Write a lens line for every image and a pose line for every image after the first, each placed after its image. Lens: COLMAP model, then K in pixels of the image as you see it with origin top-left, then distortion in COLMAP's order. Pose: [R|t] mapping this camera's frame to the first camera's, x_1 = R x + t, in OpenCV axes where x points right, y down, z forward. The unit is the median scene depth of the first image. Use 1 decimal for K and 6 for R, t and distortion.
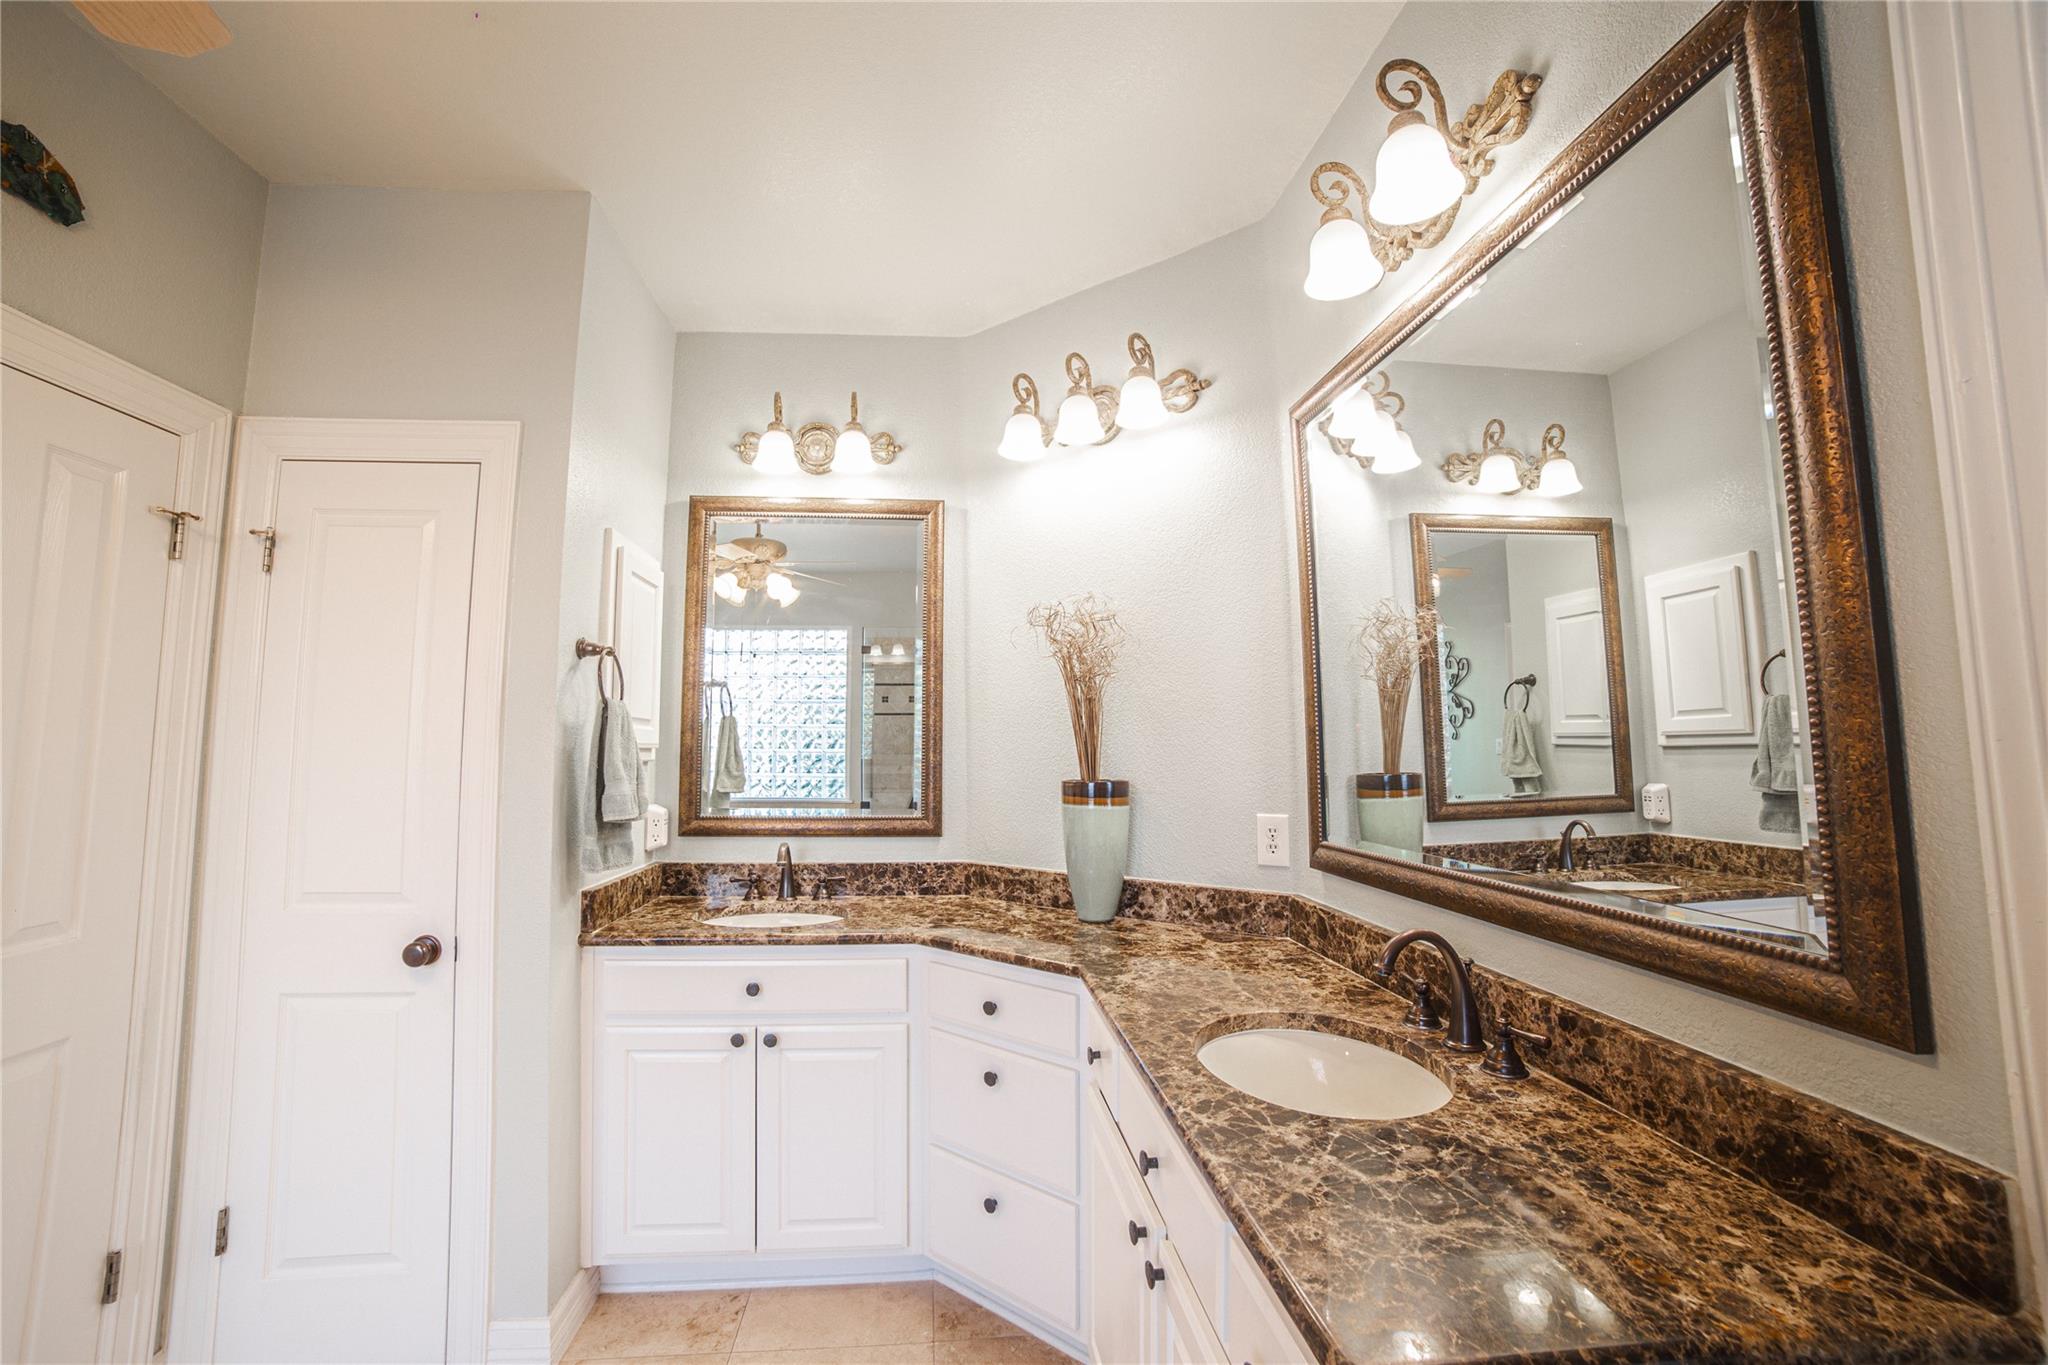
lens RADIAL K [[835.2, 0, 1006.6], [0, 835.2, 672.4], [0, 0, 1]] dist [-0.108383, 0.037662]
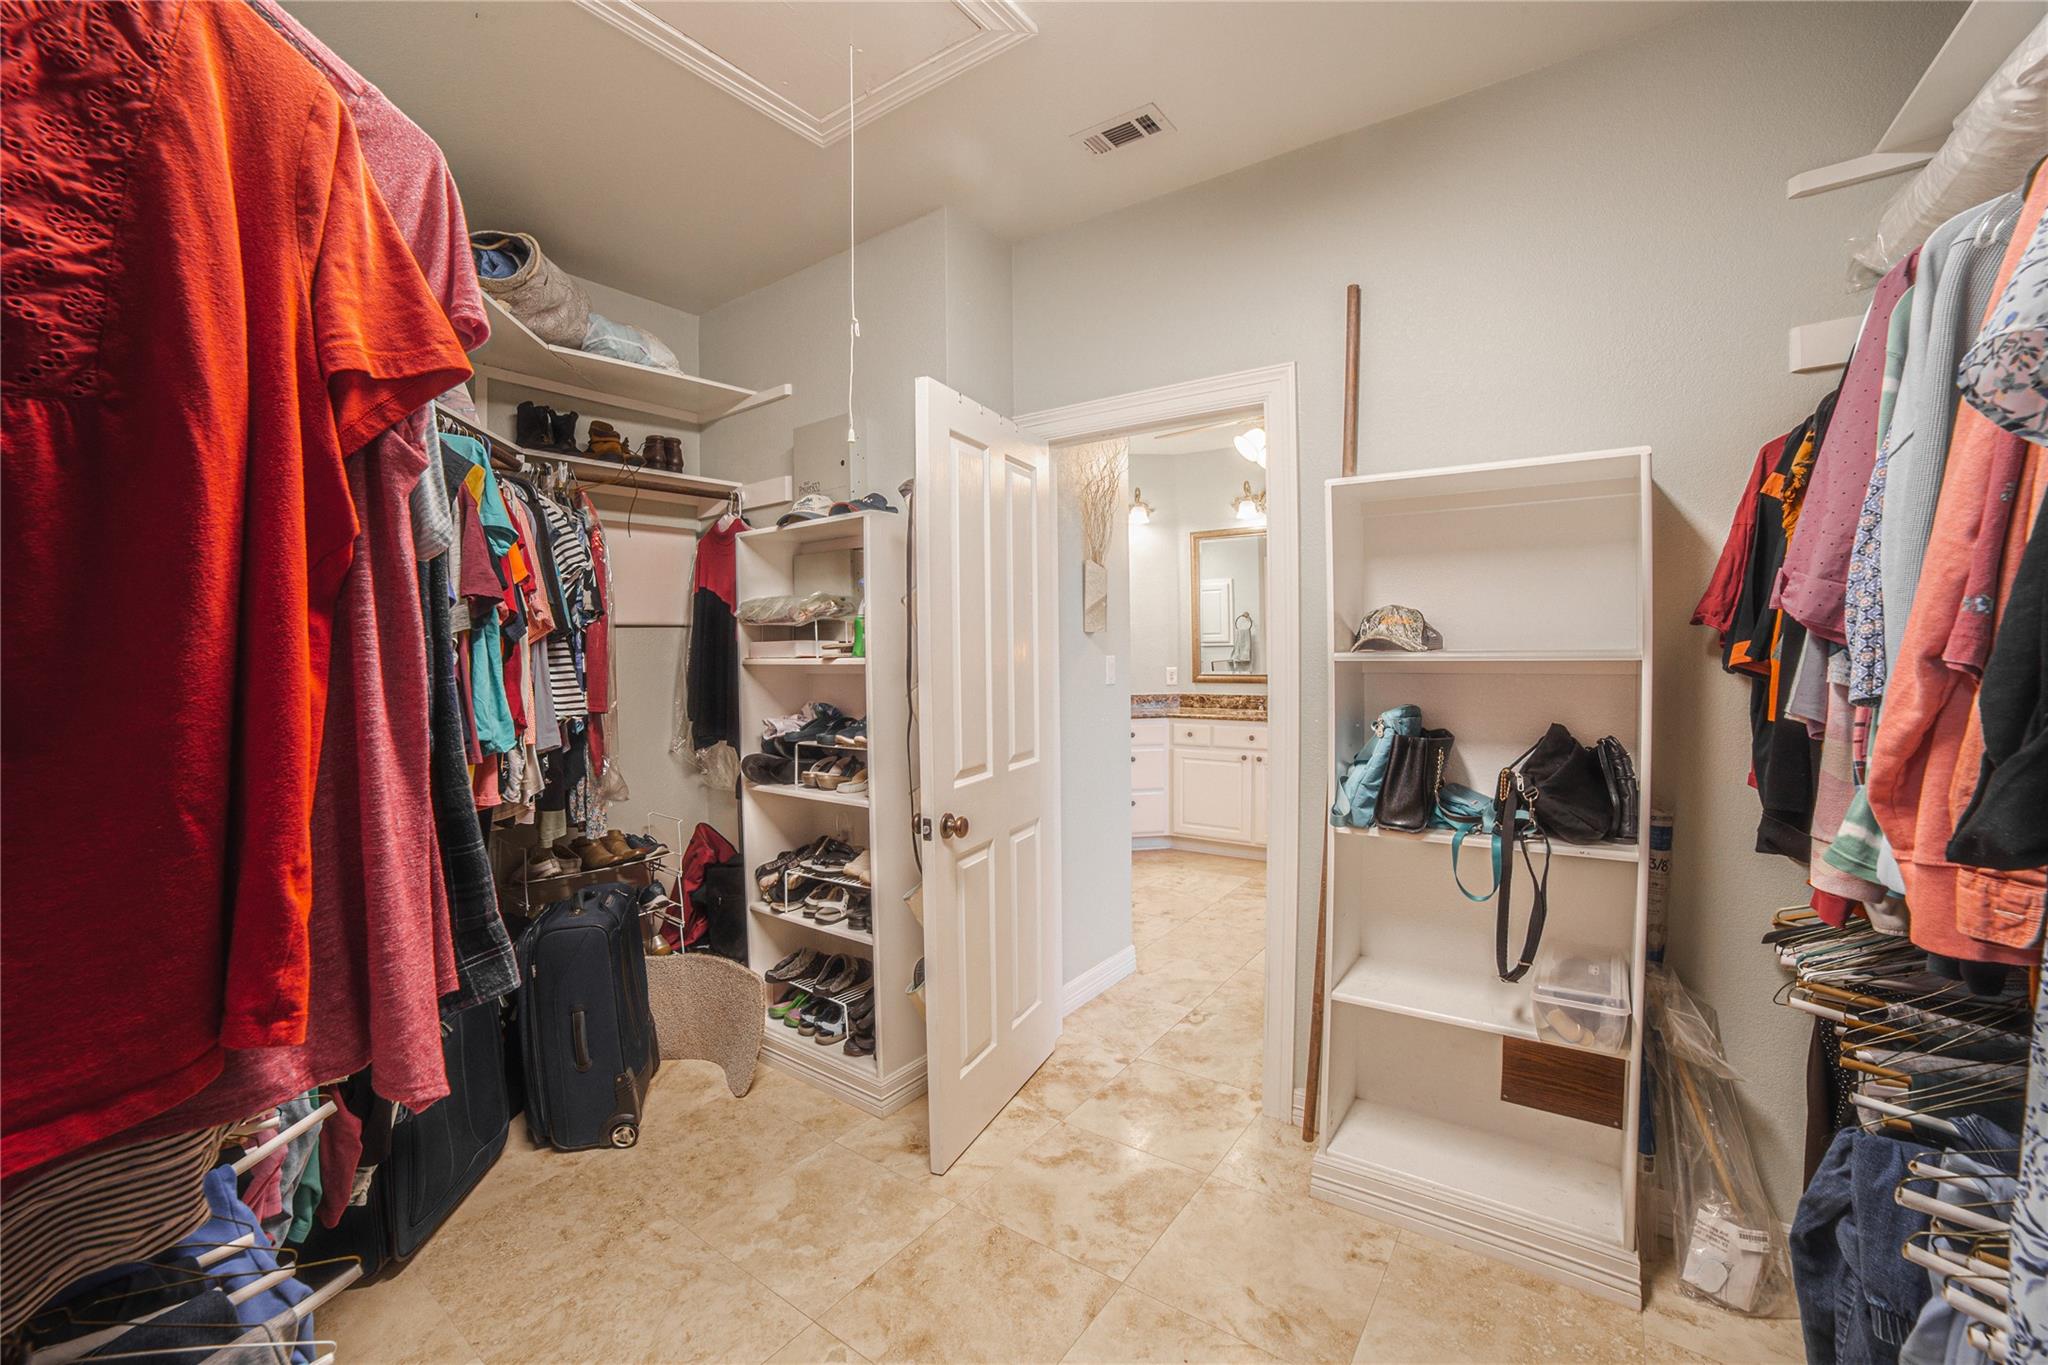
lens RADIAL K [[831.5, 0, 1016.7], [0, 831.5, 672.6], [0, 0, 1]] dist [-0.107756, 0.033678]
pose [[0.673279, -0.035006, 0.738559, -4.743119], [-0.054250, 0.993848, 0.096561, -0.098320], [-0.737396, -0.105079, 0.667238, -1.049859]]
